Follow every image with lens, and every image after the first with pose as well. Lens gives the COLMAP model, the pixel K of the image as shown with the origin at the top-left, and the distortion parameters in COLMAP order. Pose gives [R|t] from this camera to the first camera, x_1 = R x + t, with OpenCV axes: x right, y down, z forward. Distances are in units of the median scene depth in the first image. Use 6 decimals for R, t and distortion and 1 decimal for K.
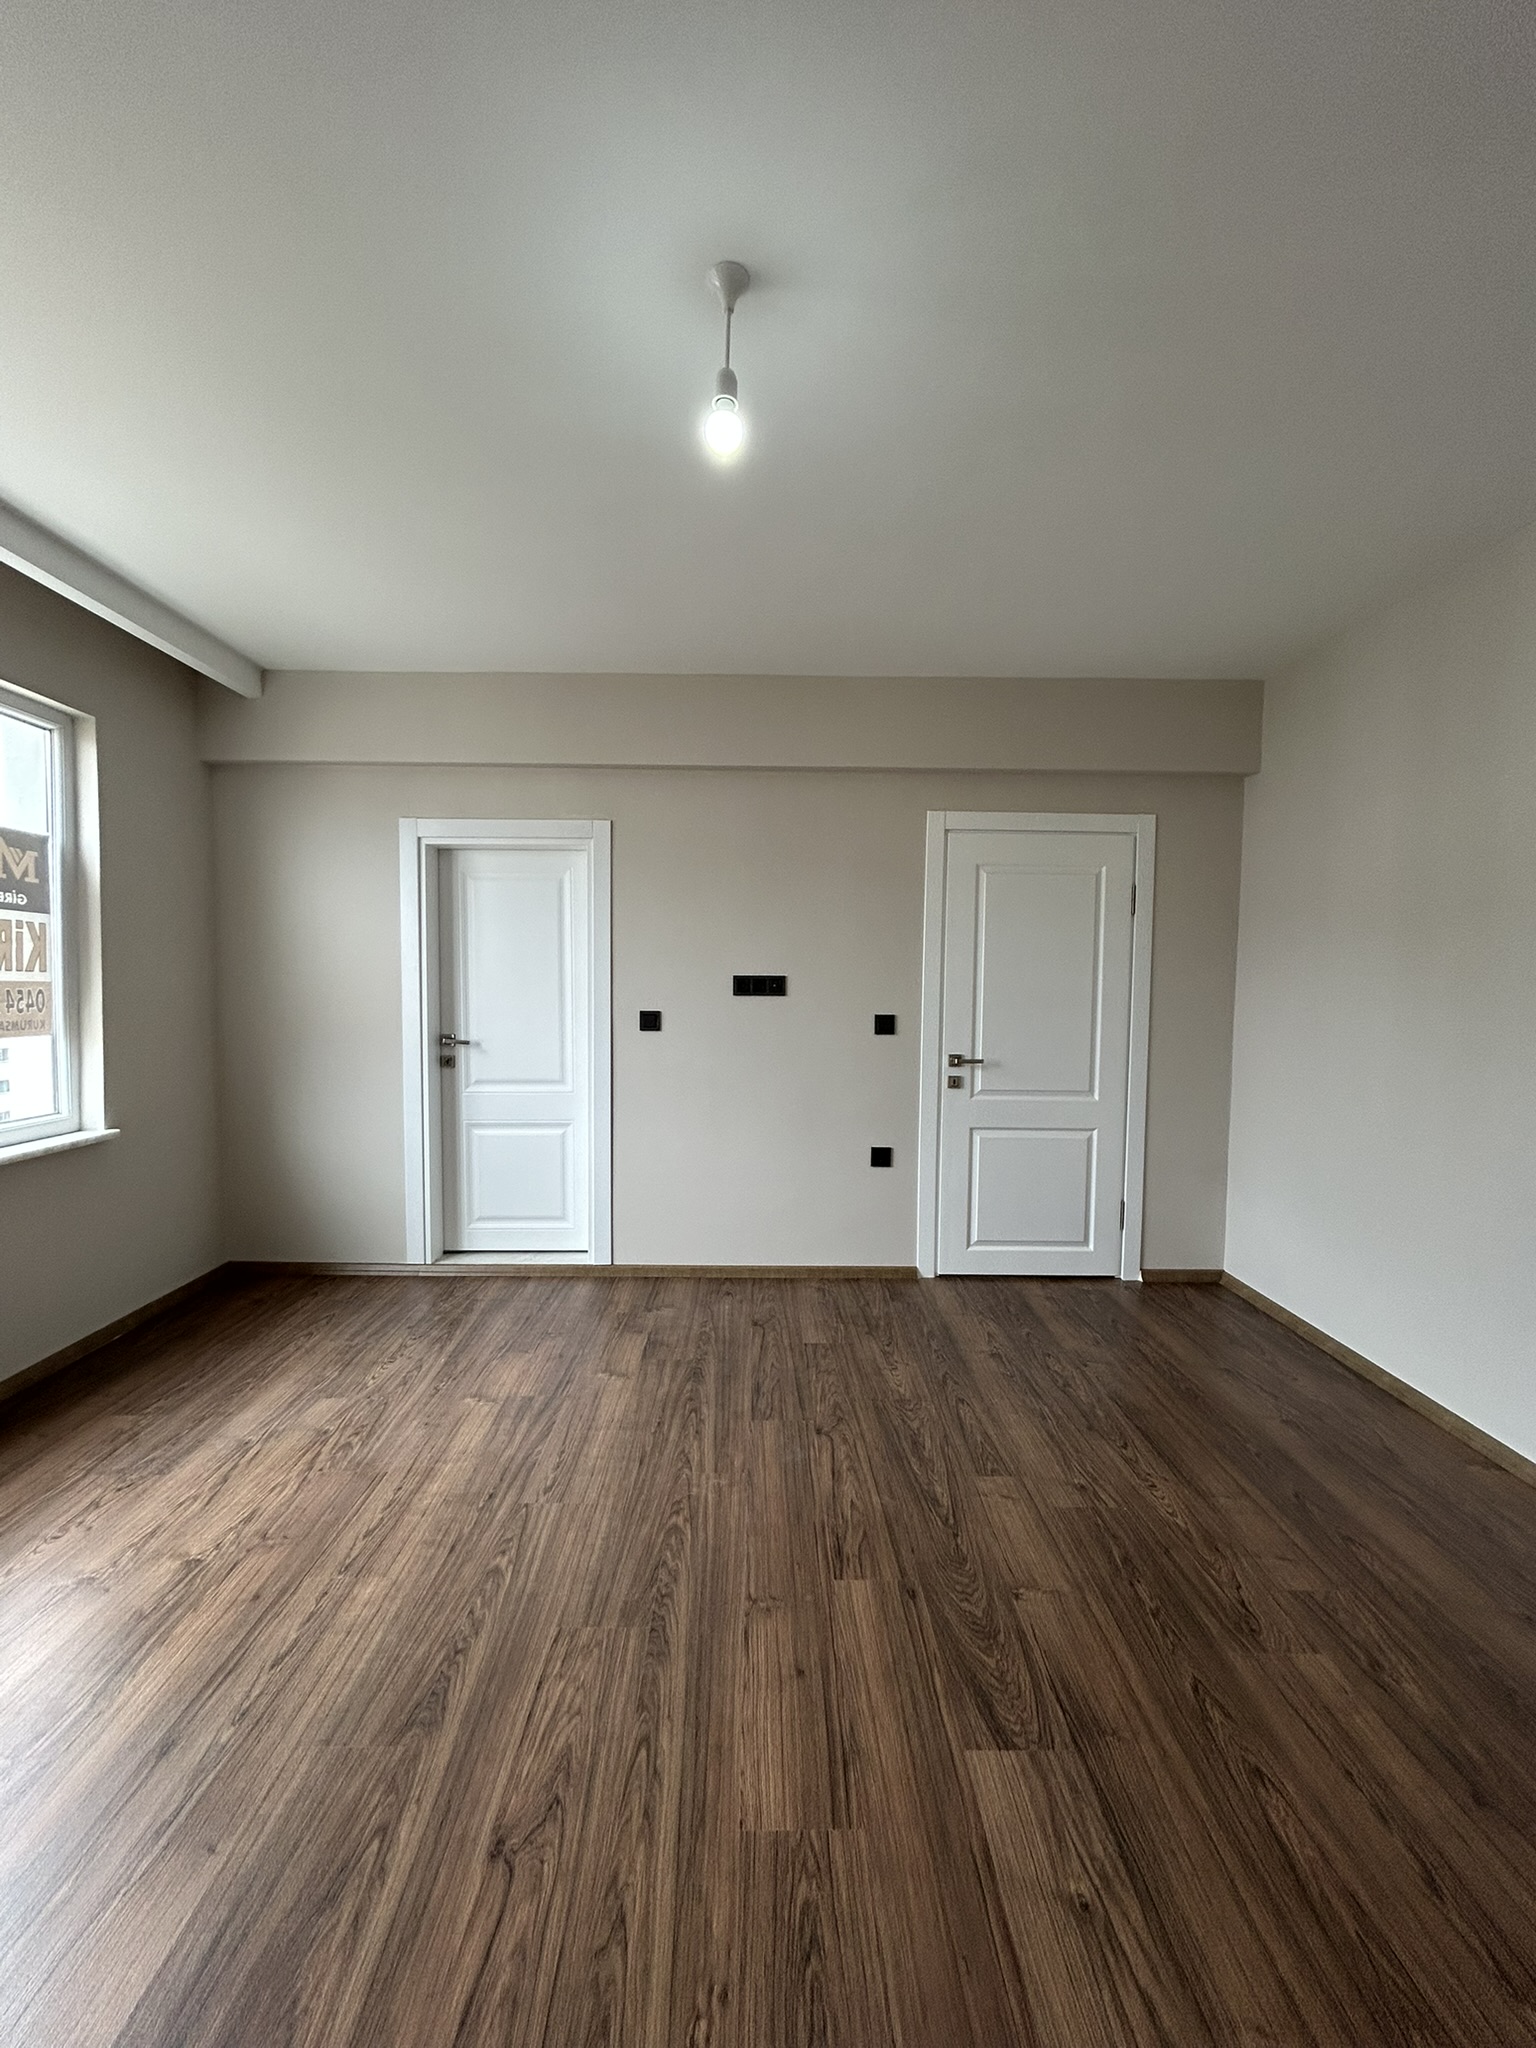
lens RADIAL K [[820.8, 0, 764.4], [0, 820.8, 1024.1], [0, 0, 1]] dist [0.002277, -0.000086]
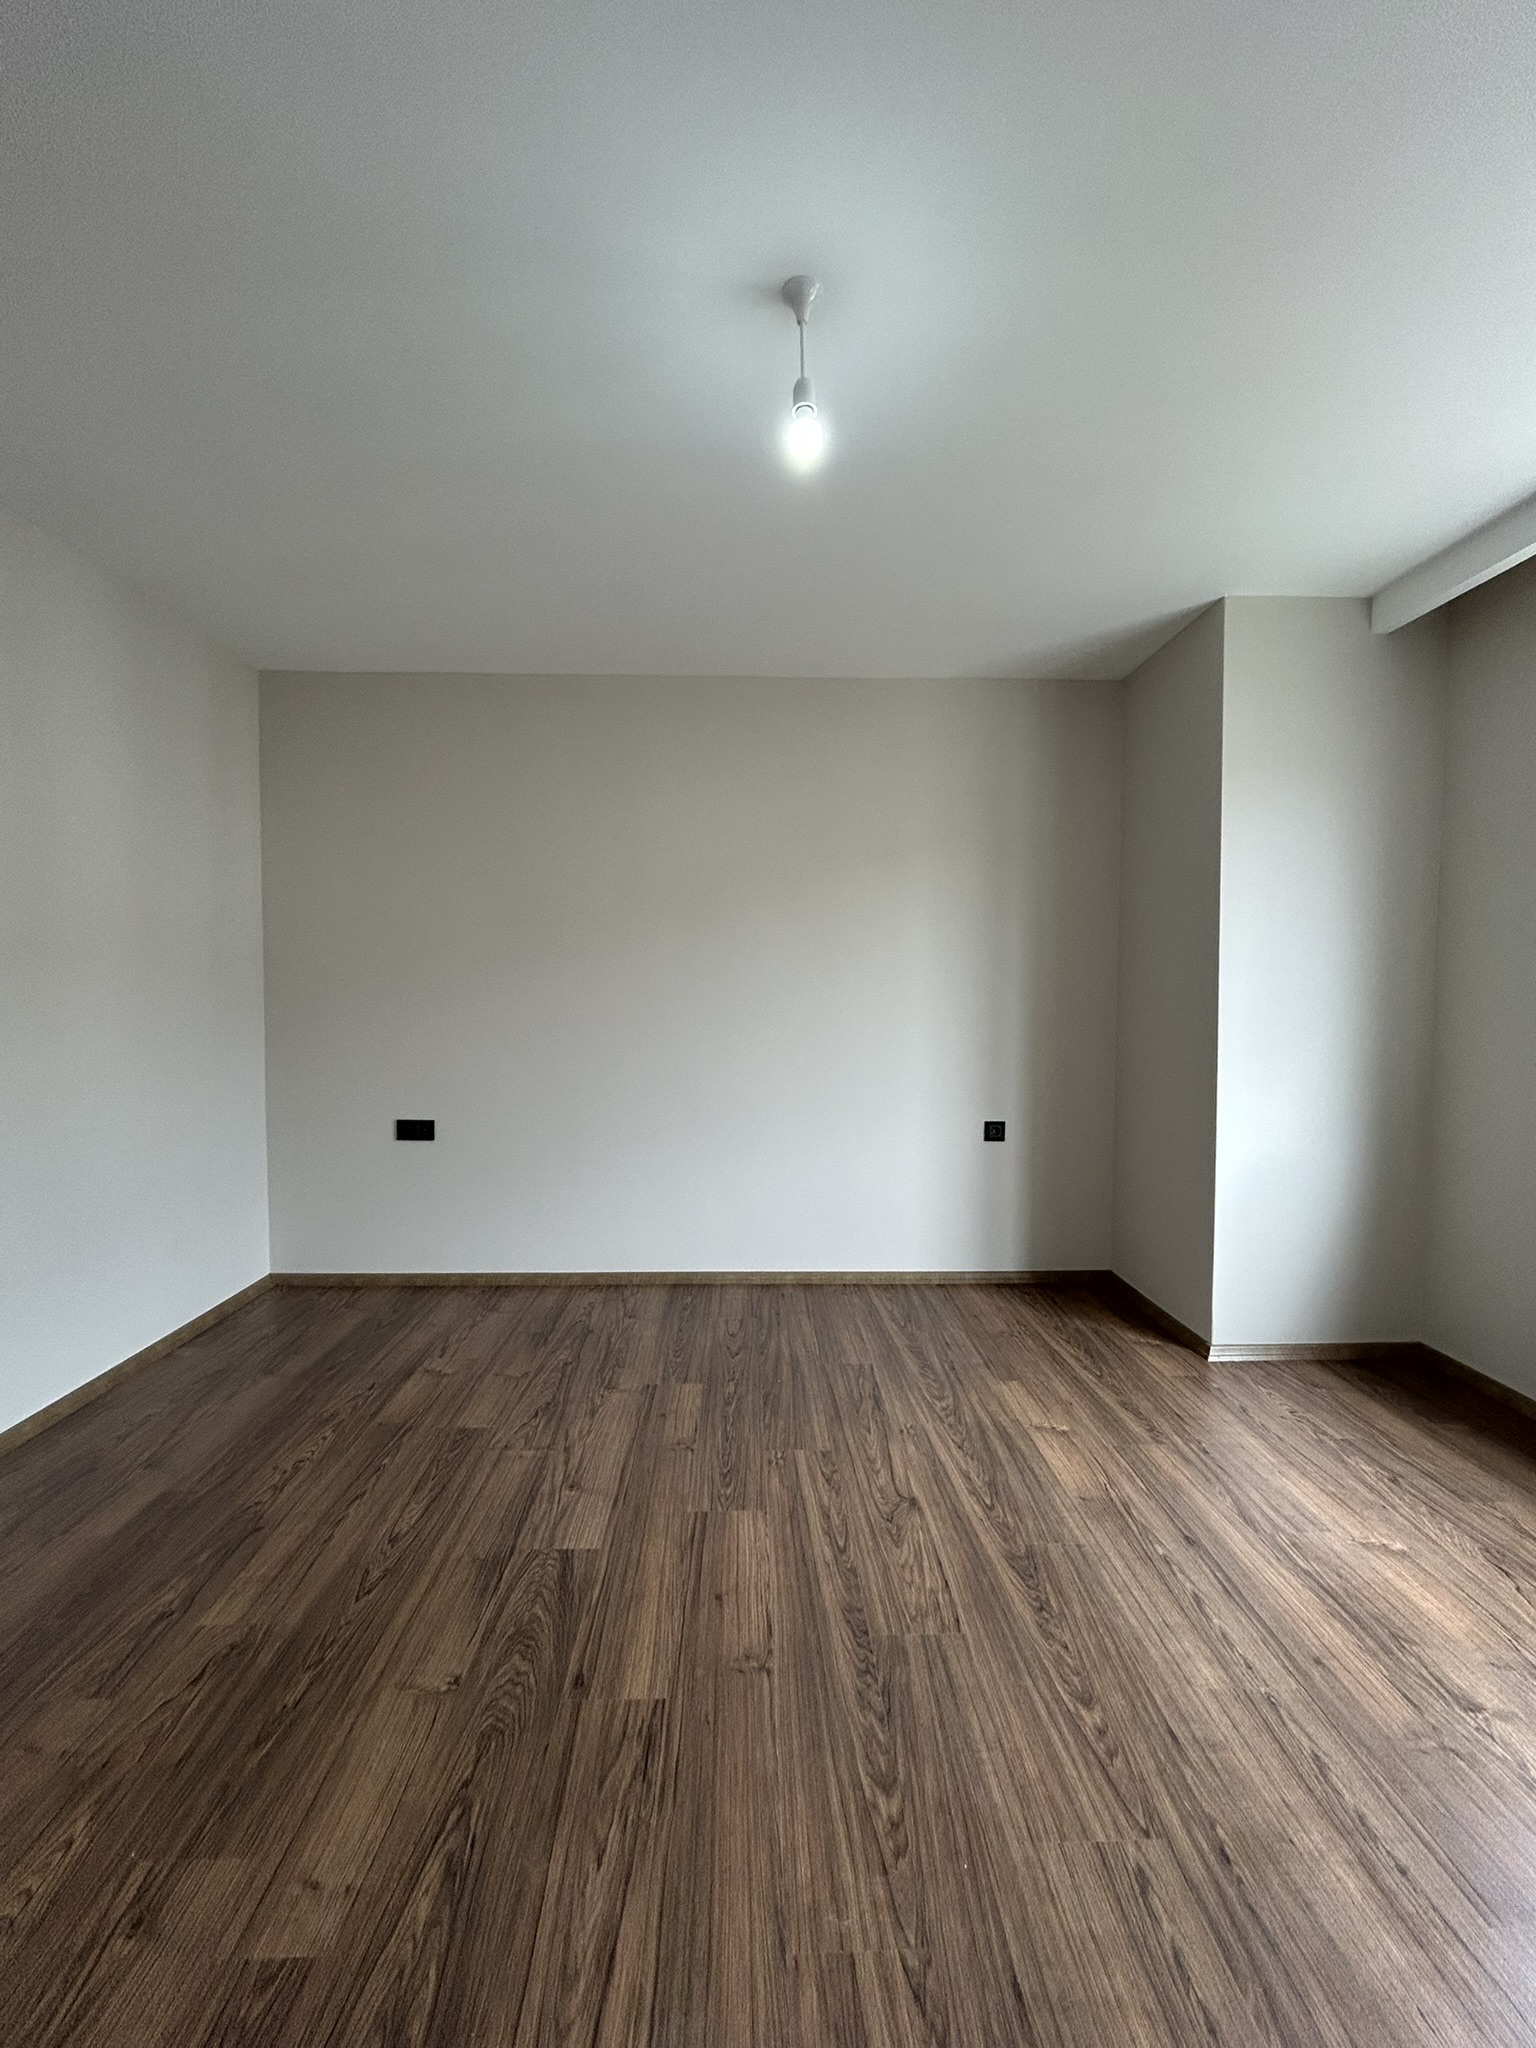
lens RADIAL K [[820.8, 0, 767.5], [0, 820.8, 1015.5], [0, 0, 1]] dist [0.002277, -0.000086]
pose [[-0.999637, -0.014929, -0.022433, 0.013809], [-0.016664, 0.996716, 0.079237, -0.070448], [0.021176, 0.079582, -0.996603, 1.934083]]
